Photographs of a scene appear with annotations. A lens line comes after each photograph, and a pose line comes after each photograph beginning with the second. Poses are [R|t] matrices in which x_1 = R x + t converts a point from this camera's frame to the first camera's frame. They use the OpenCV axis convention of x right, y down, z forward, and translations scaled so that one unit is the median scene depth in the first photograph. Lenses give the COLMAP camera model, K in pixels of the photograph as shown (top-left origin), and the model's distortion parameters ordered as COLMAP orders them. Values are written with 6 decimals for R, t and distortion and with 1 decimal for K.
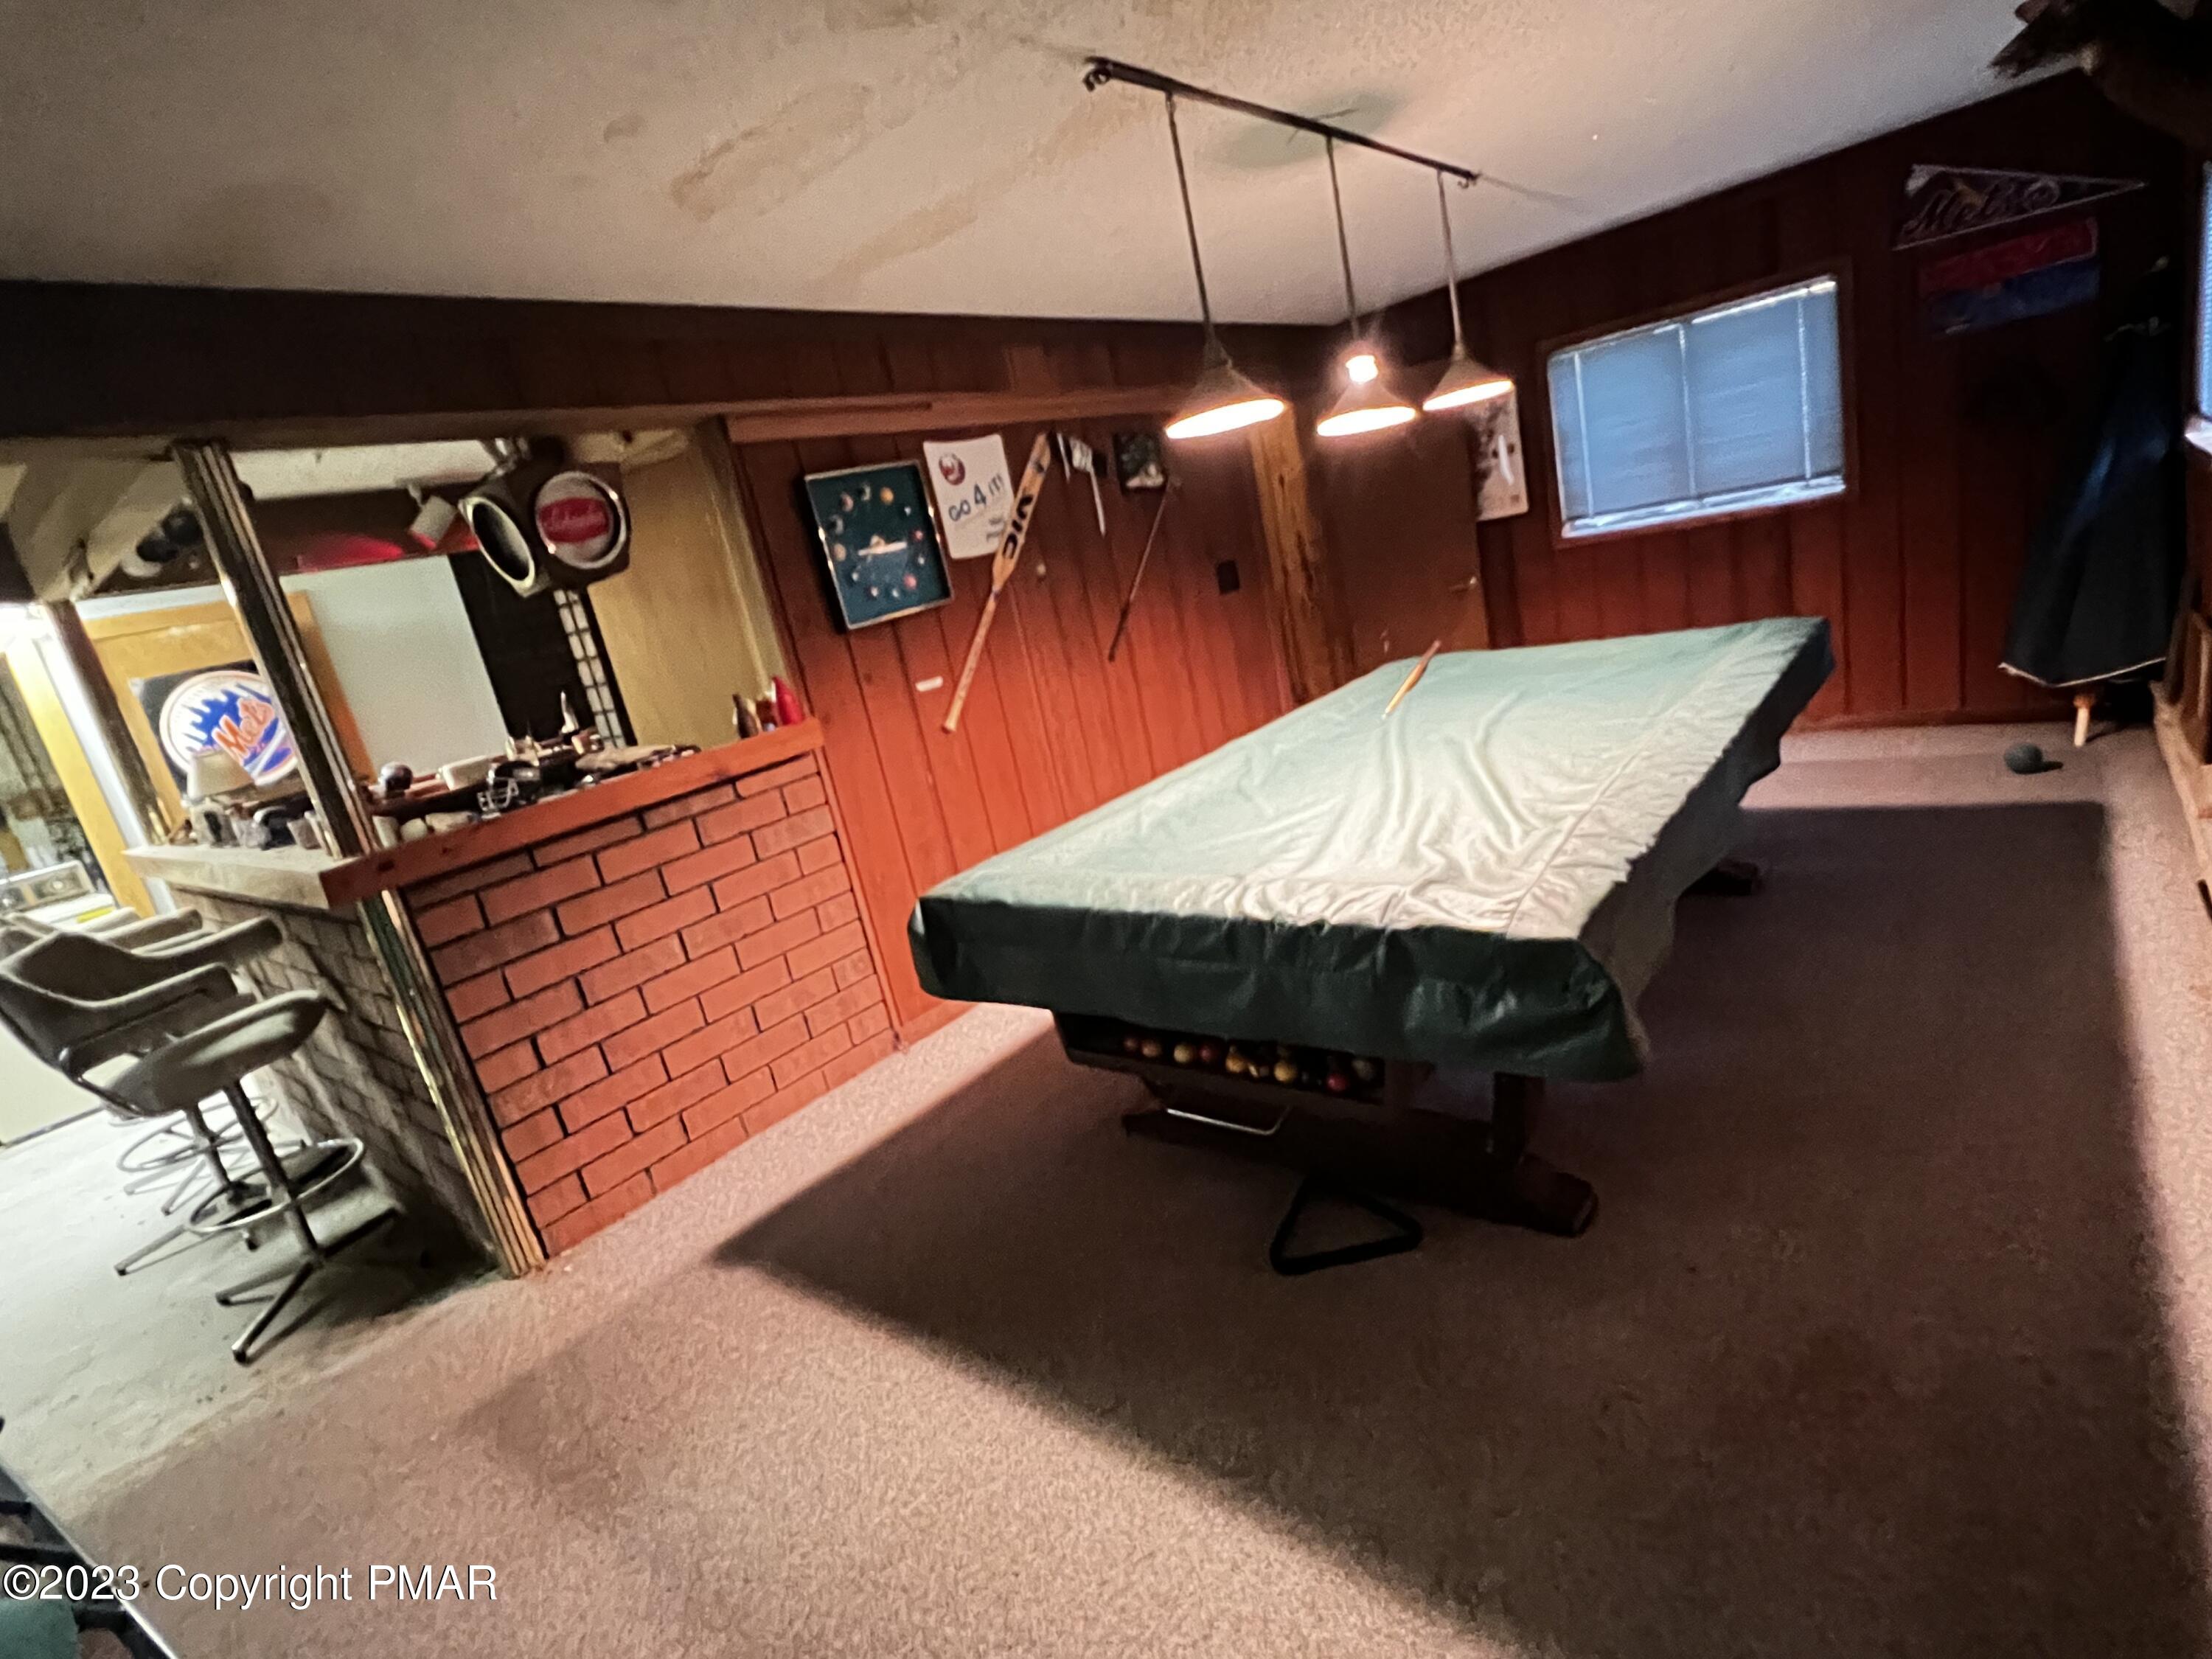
lens RADIAL K [[1065.0, 0, 1104.9], [0, 1065.0, 825.6], [0, 0, 1]] dist [0.004819, 0.000906]
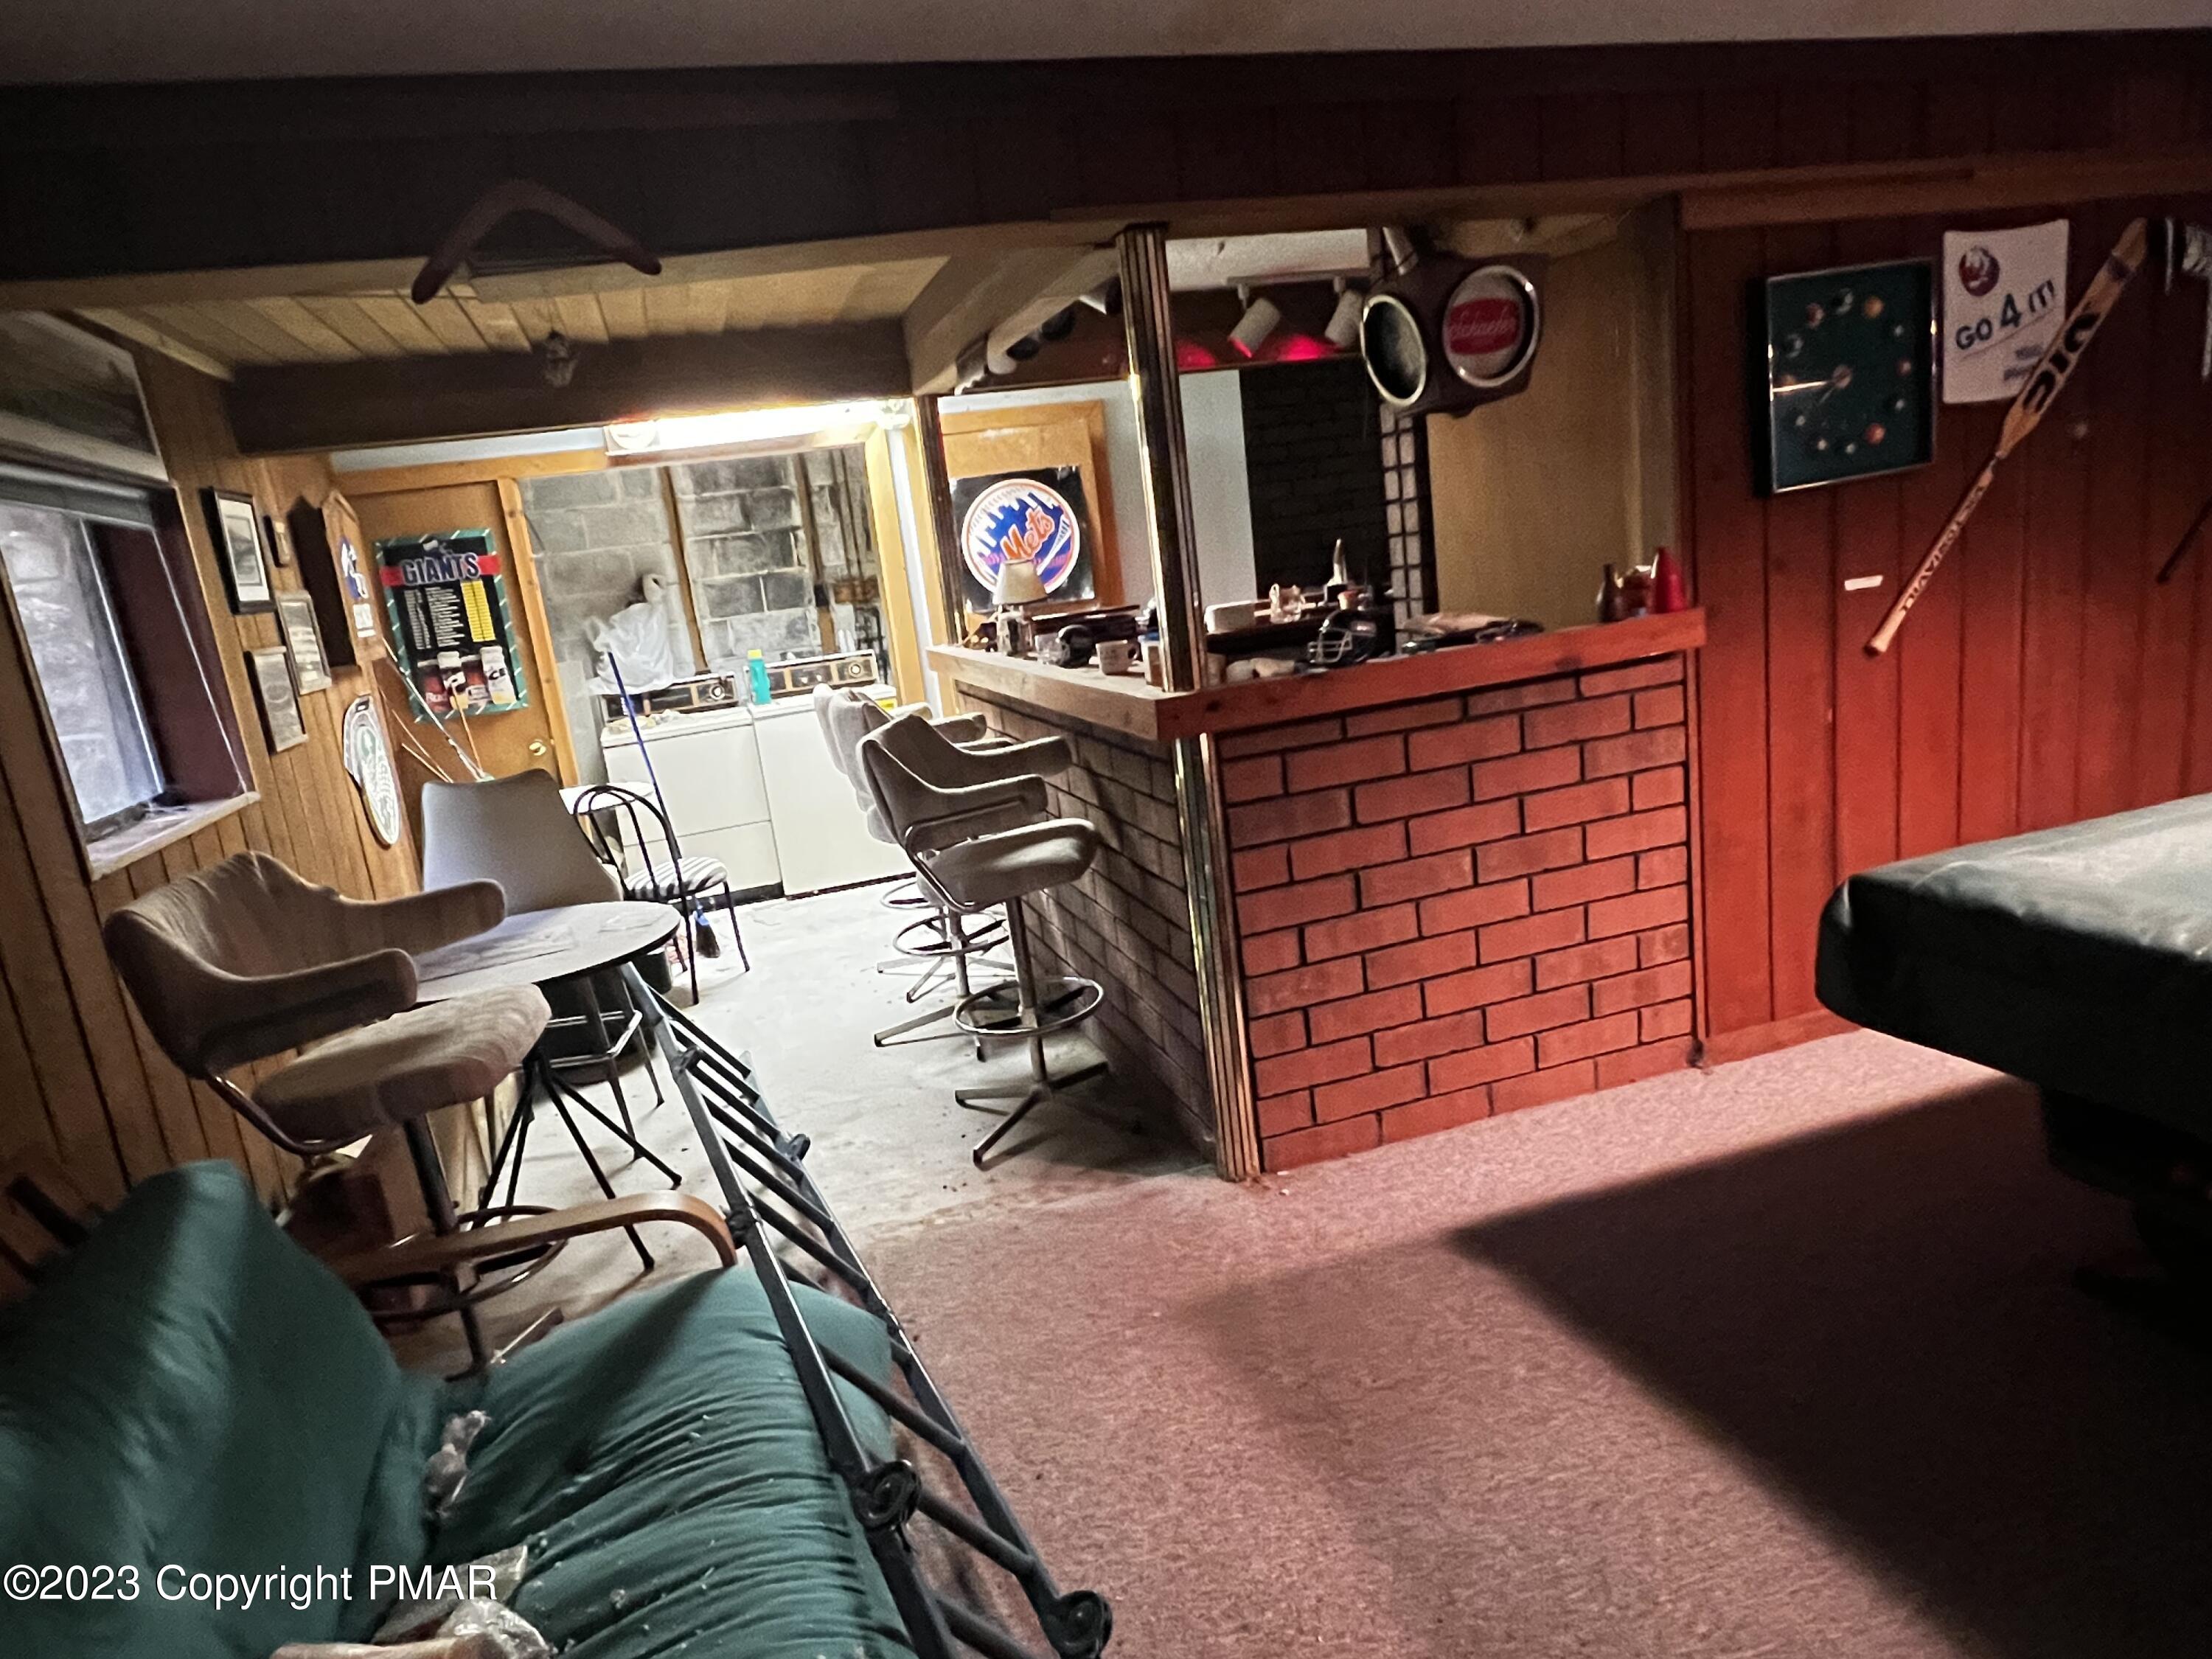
lens RADIAL K [[1354.2, 0, 1101.0], [0, 1354.2, 836.0], [0, 0, 1]] dist [0.002696, -0.002452]
pose [[0.838008, 0.220341, -0.499191, -0.117498], [-0.186420, 0.975407, 0.117592, 0.021605], [0.512825, -0.005484, 0.858476, -0.032667]]
